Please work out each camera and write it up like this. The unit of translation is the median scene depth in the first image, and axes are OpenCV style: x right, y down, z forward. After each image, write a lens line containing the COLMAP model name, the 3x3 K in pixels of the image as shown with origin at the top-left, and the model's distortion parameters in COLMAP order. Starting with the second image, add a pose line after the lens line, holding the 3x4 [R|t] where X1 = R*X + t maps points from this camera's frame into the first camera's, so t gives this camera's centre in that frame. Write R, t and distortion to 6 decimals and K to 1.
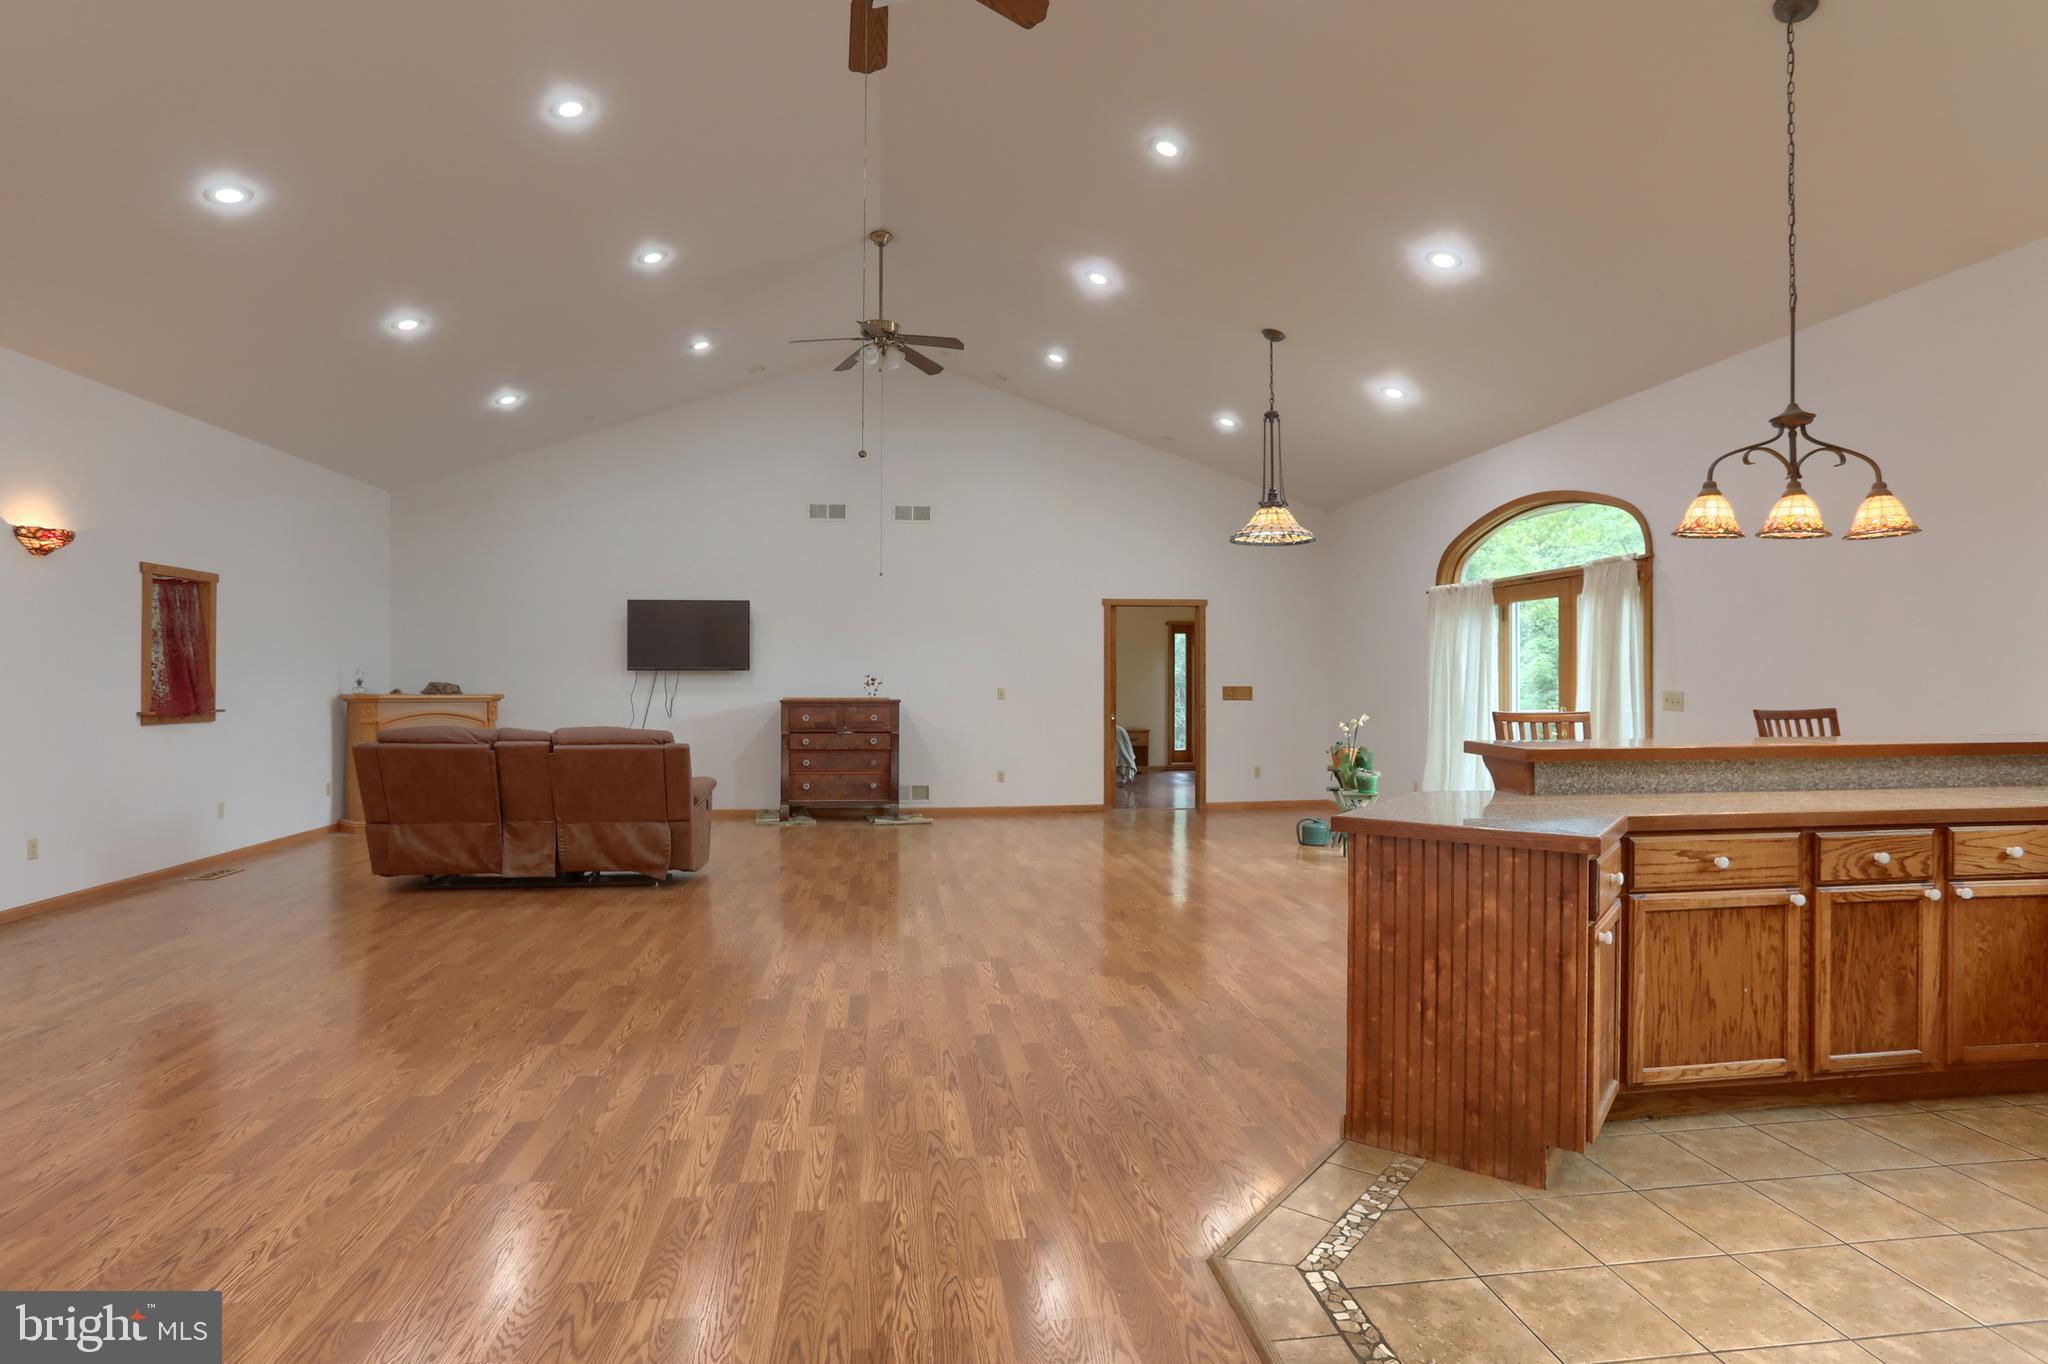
lens RADIAL K [[1055.5, 0, 1048.8], [0, 1055.5, 678.6], [0, 0, 1]] dist [-0.060643, 0.030799]
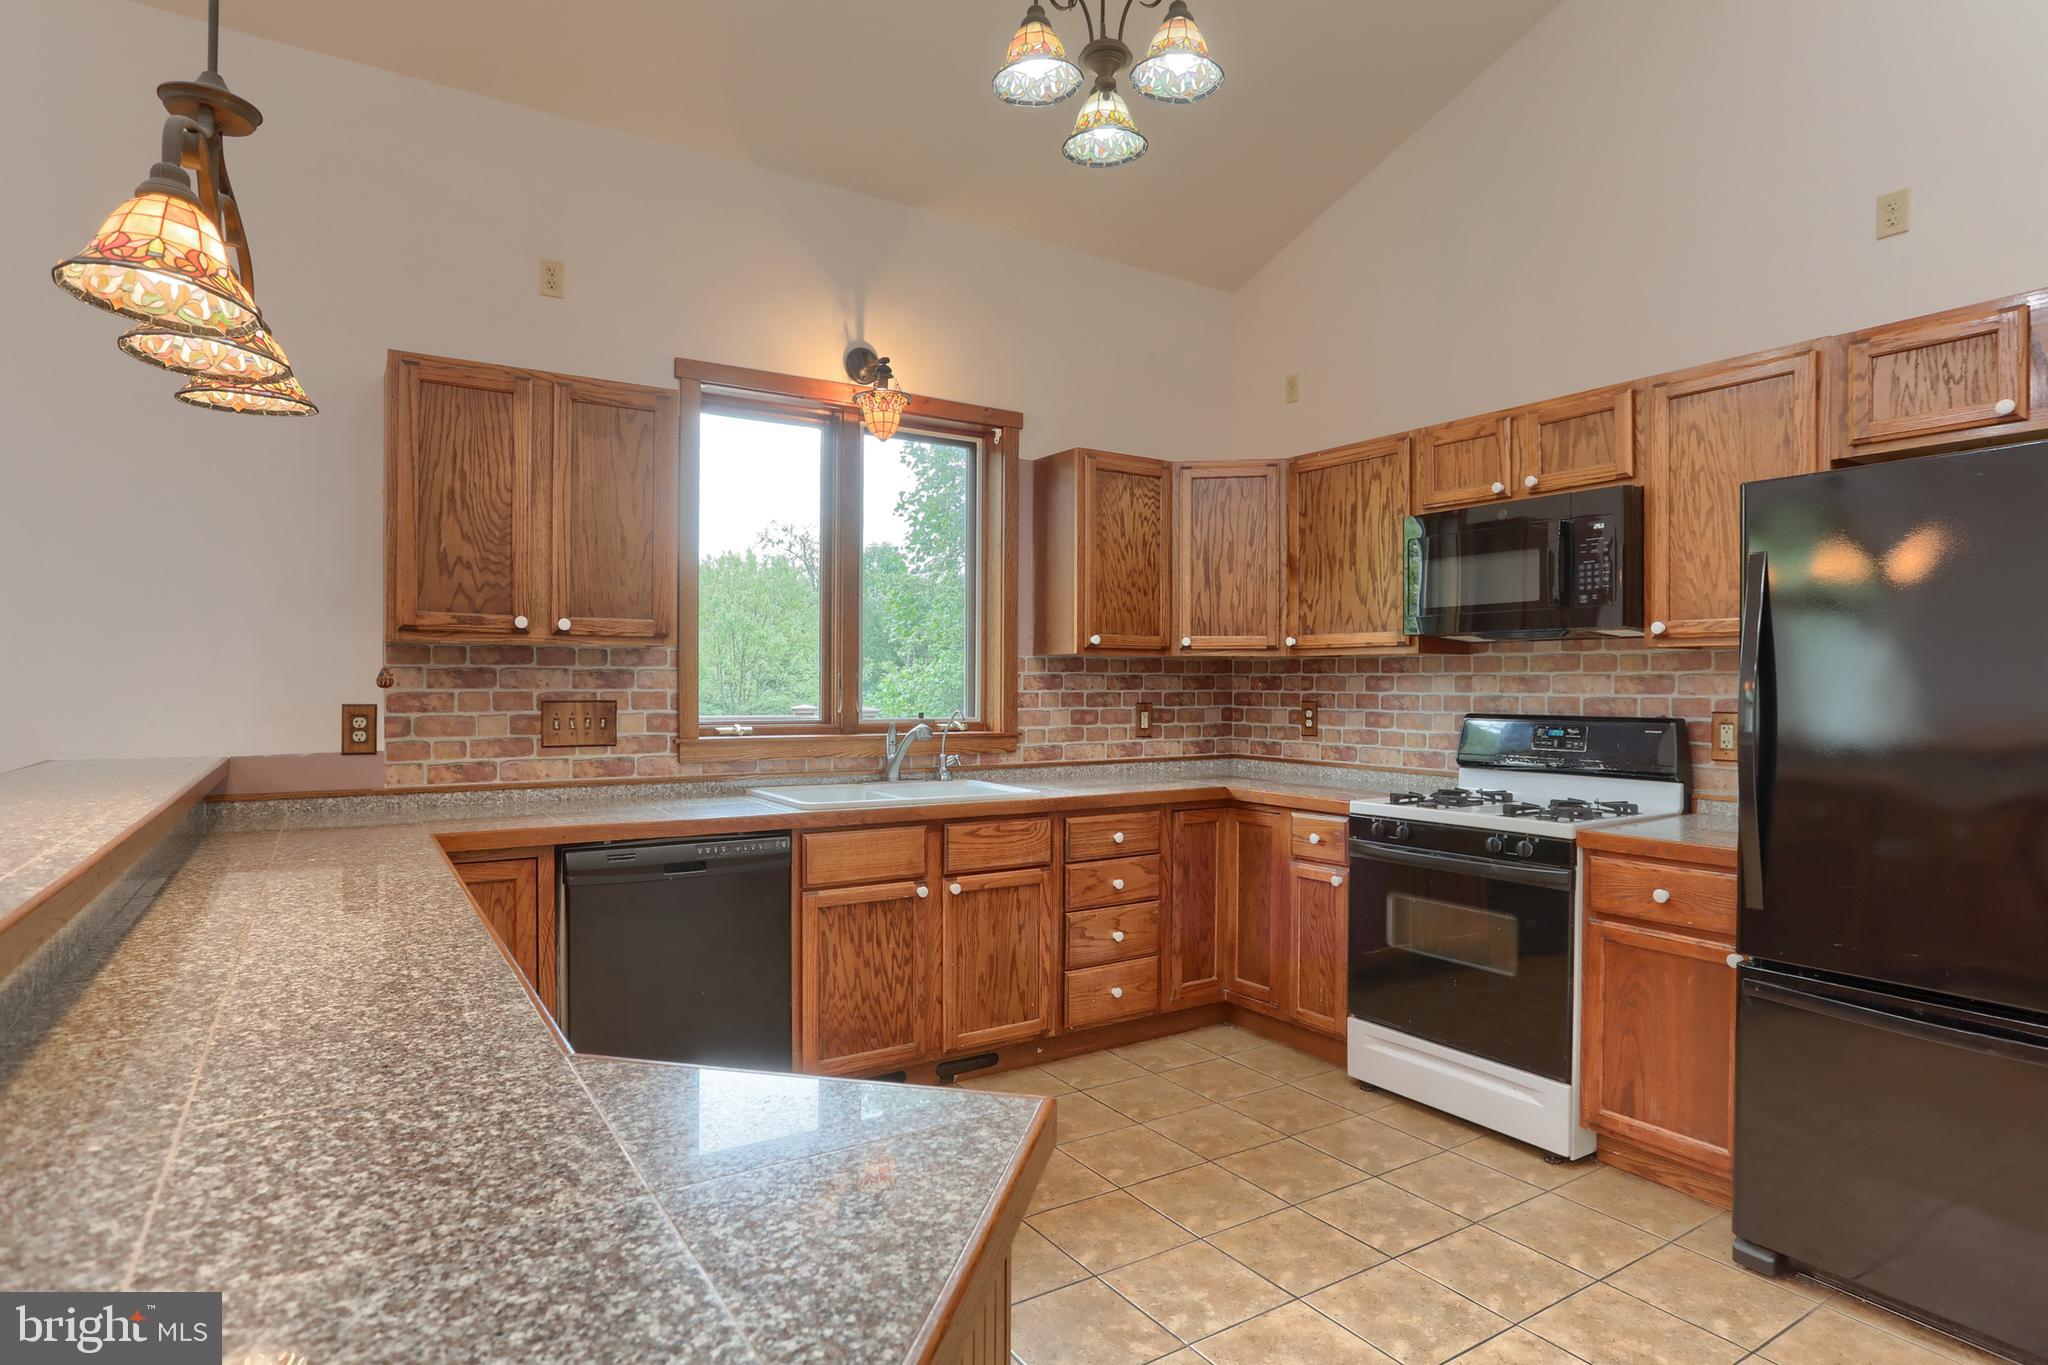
lens RADIAL K [[1099.8, 0, 1028.2], [0, 1099.8, 692.2], [0, 0, 1]] dist [-0.061816, 0.038331]
pose [[-0.410872, -0.010242, 0.911636, 0.147458], [-0.004397, 0.999948, 0.009253, 0.003421], [-0.911682, -0.000207, -0.410895, 0.968252]]
